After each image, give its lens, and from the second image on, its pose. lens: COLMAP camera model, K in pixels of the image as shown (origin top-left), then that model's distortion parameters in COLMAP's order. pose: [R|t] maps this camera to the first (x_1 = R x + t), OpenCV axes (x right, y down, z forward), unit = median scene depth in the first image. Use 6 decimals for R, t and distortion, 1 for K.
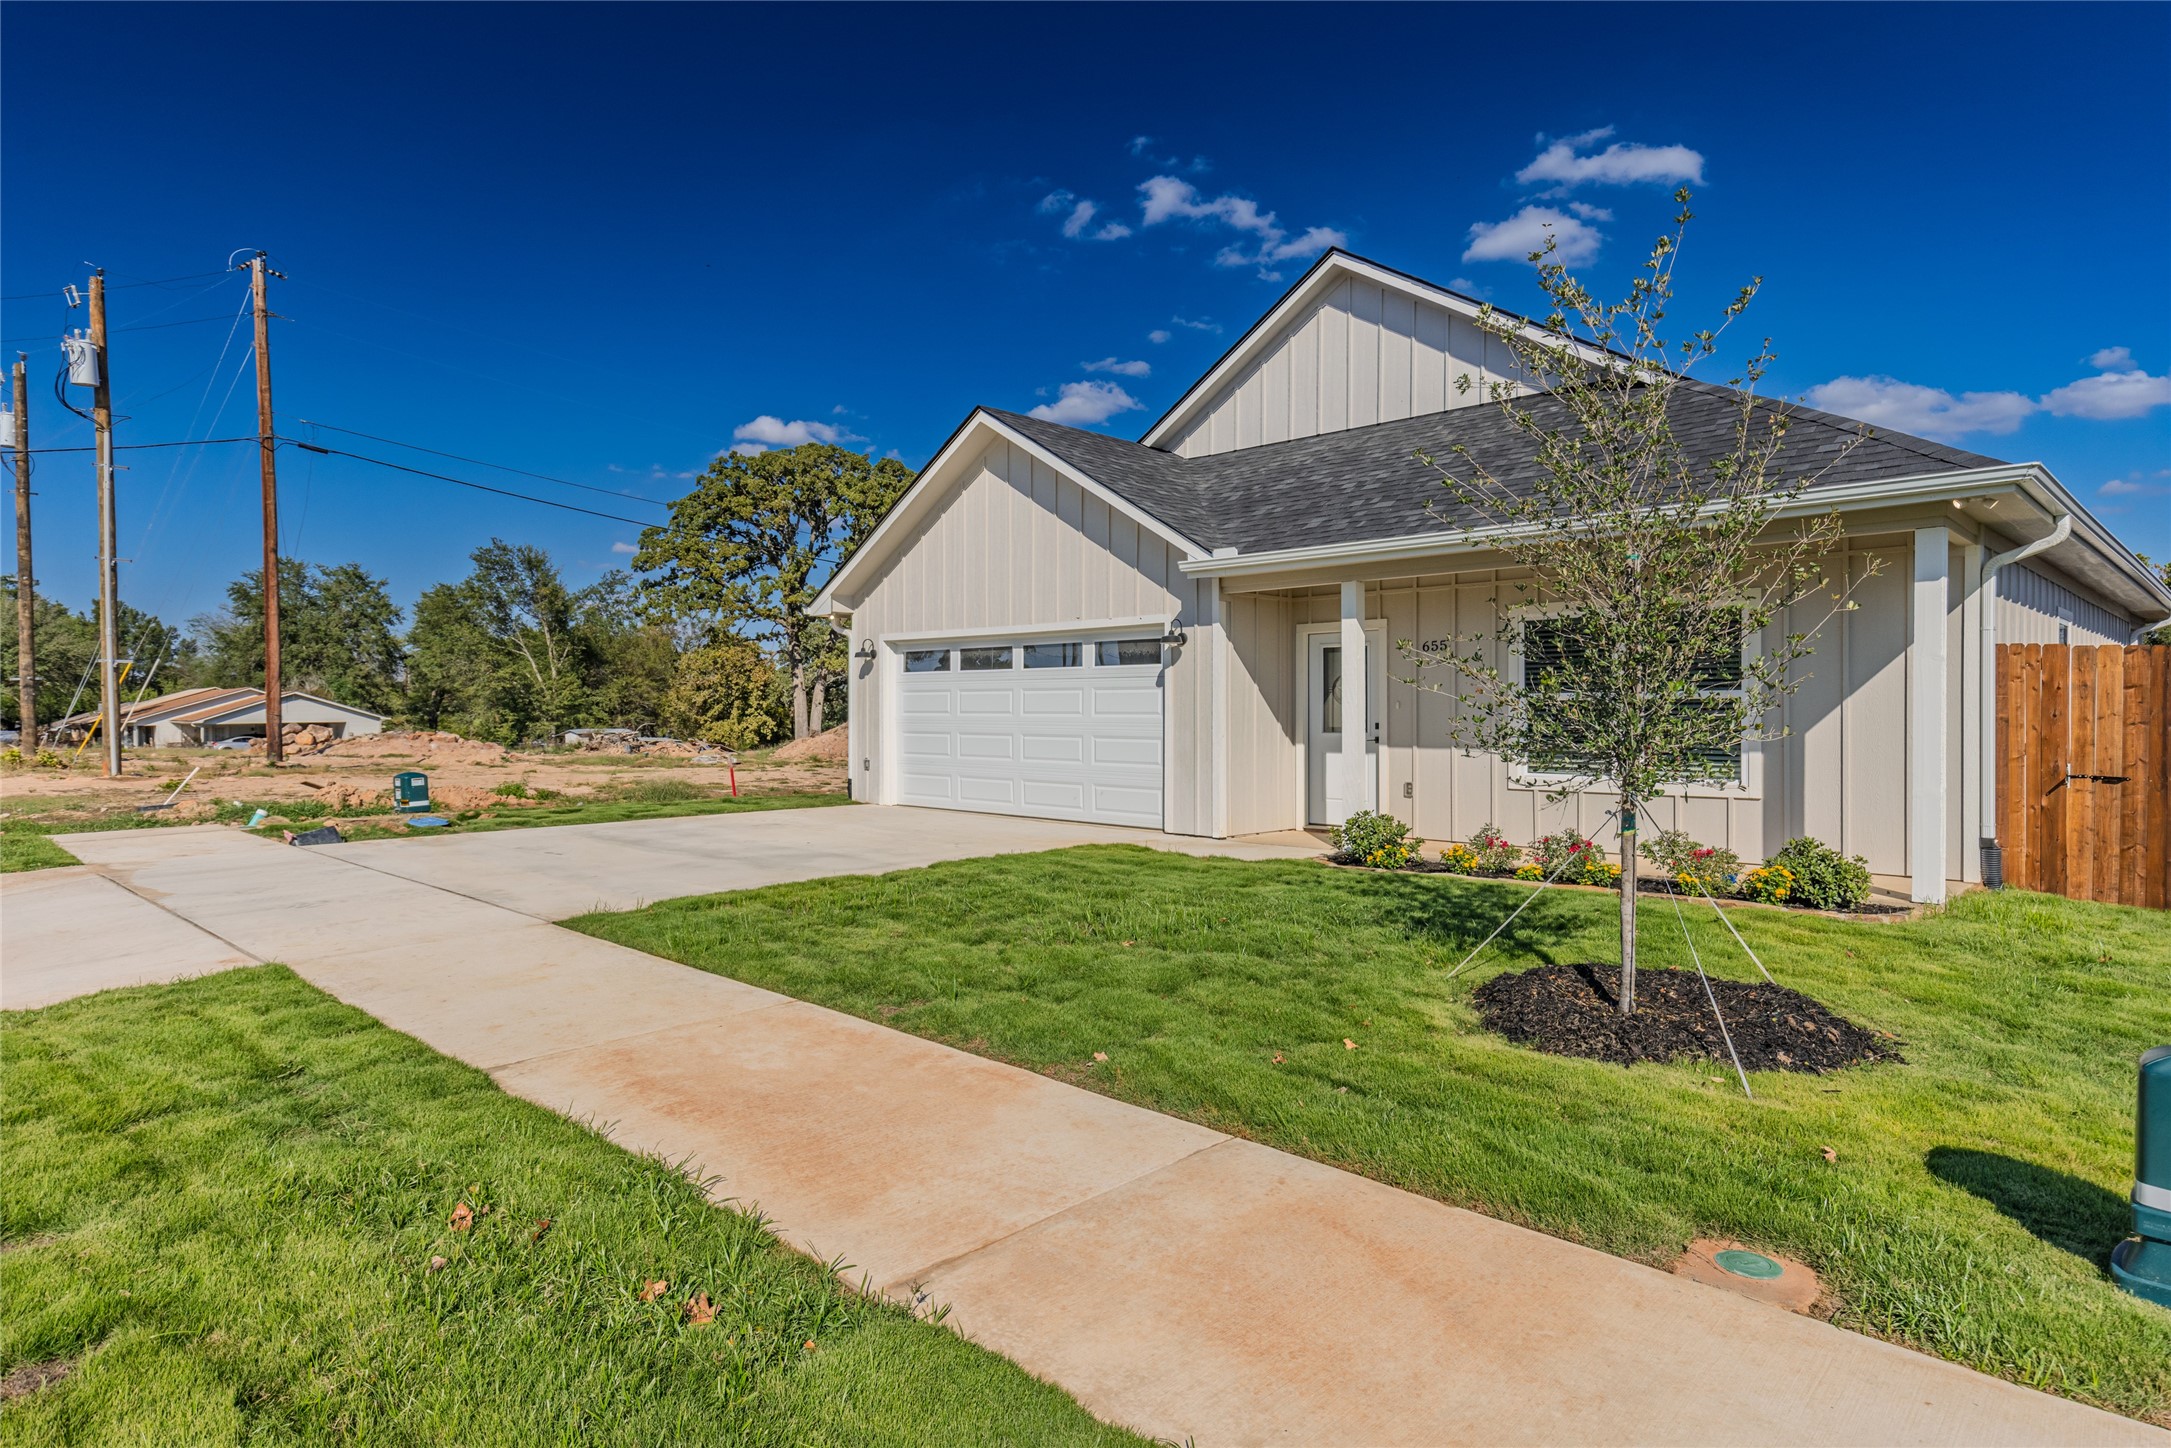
lens RADIAL K [[1204.0, 0, 1085.5], [0, 1204.0, 724.0], [0, 0, 1]] dist [0.000501, 0.000204]
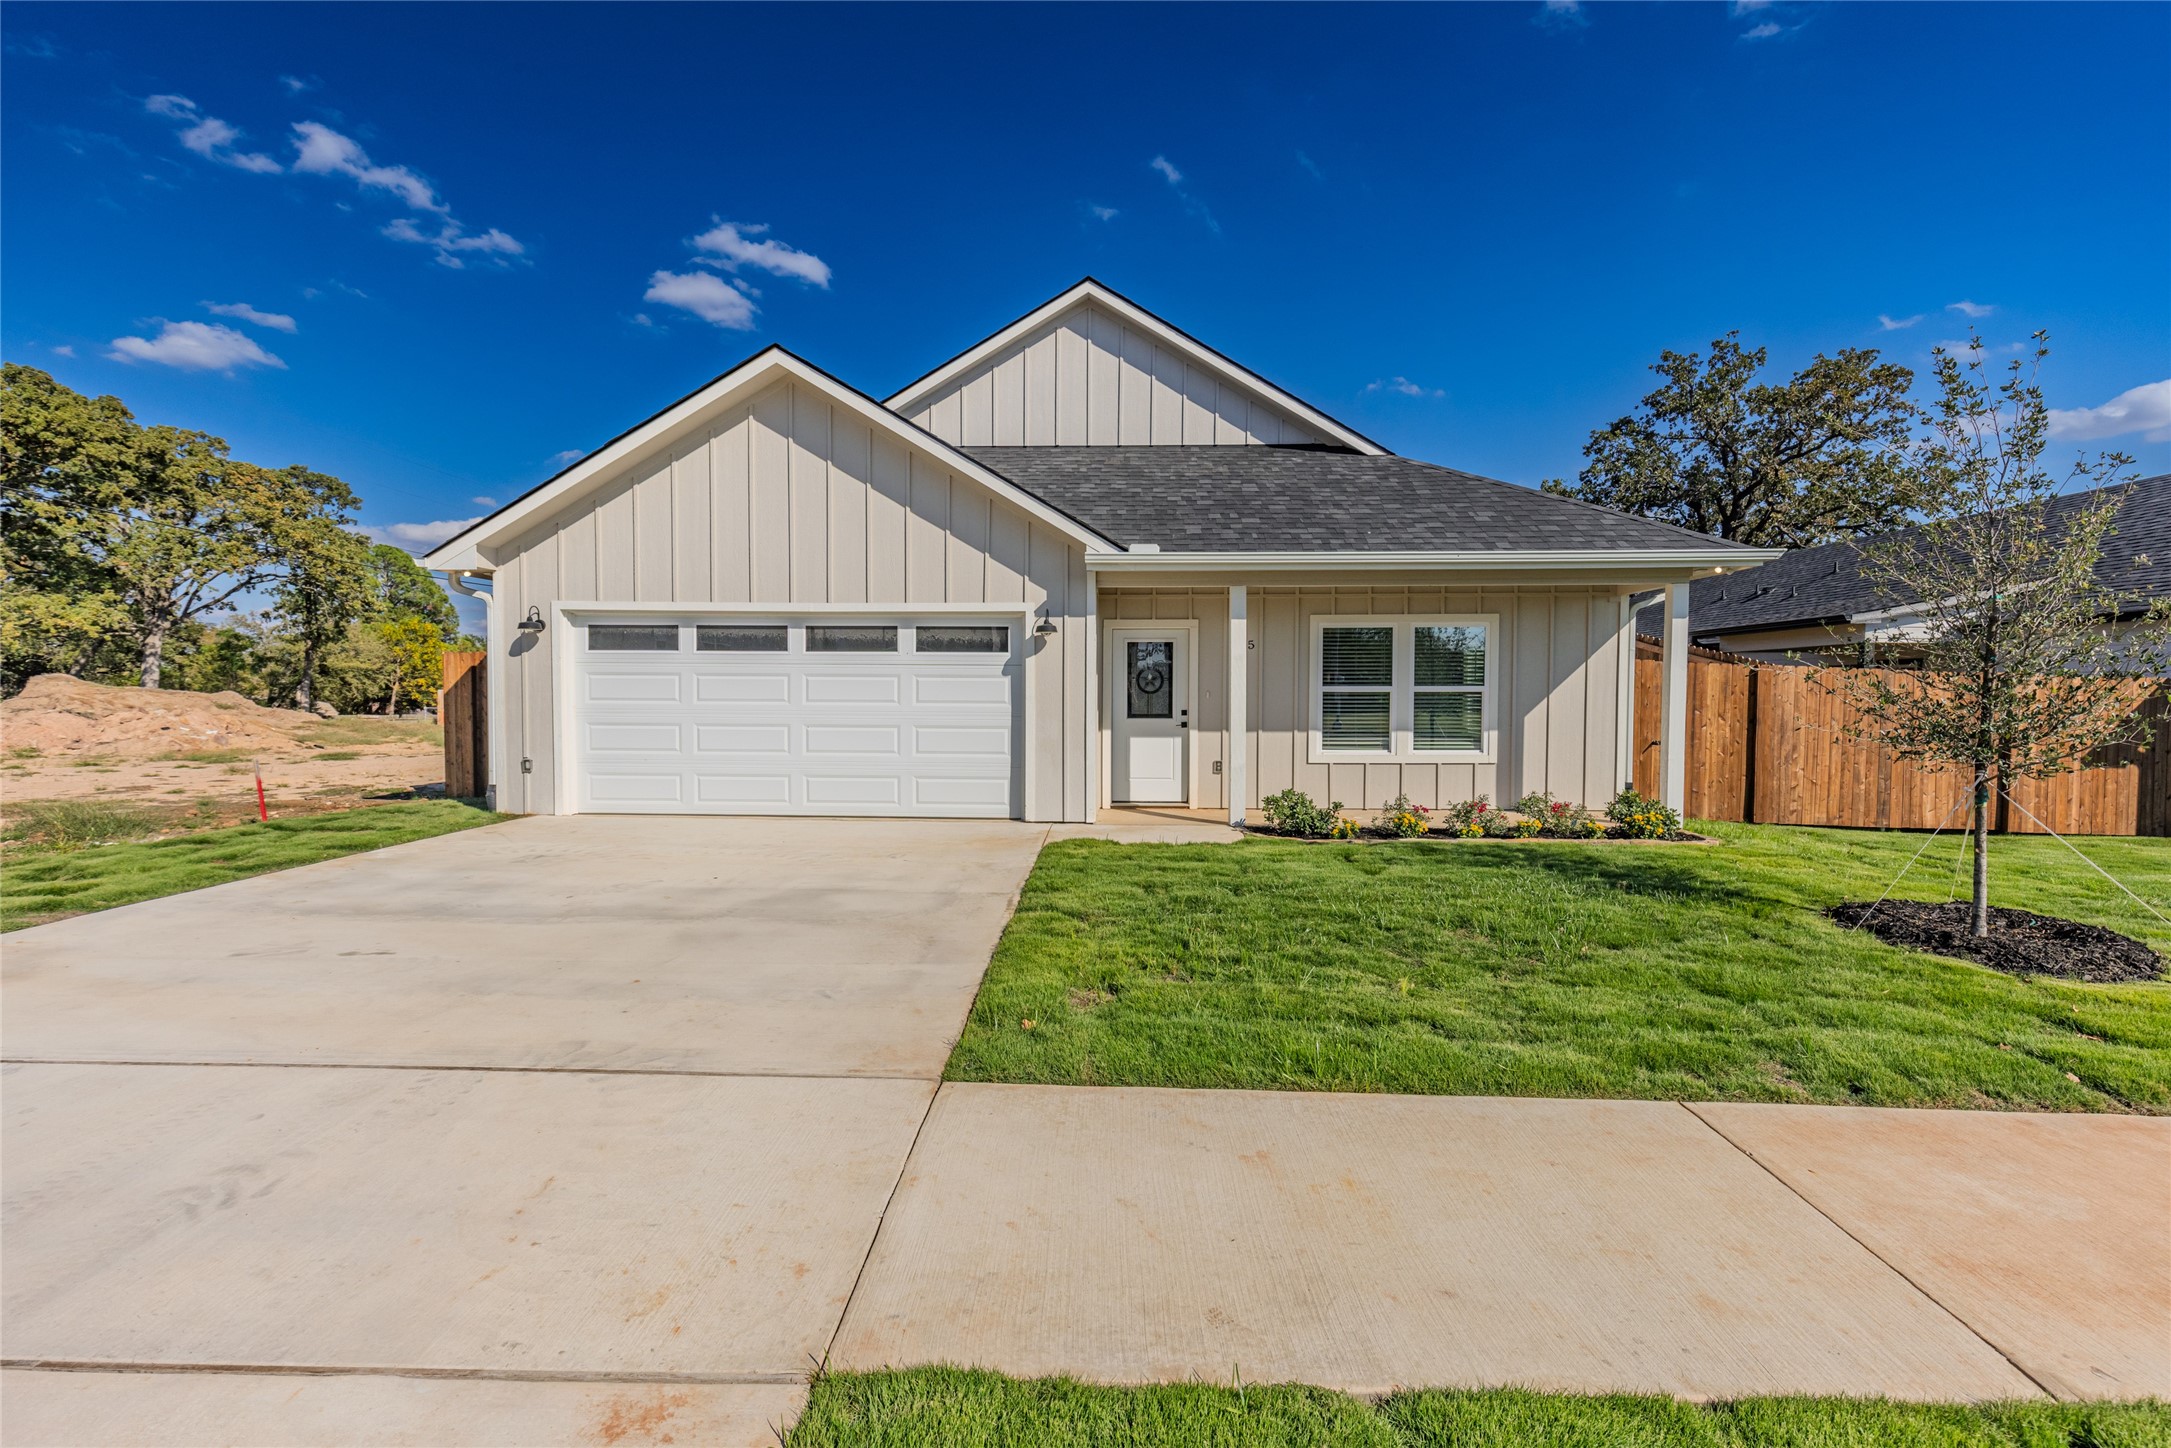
lens RADIAL K [[985.7, 0, 1085.5], [0, 985.7, 724.0], [0, 0, 1]] dist [0.001487, -0.000217]
pose [[0.741782, -0.018576, 0.670384, -0.372517], [0.003445, 0.999709, 0.023889, -0.008387], [-0.670632, -0.015411, 0.741630, 0.298090]]
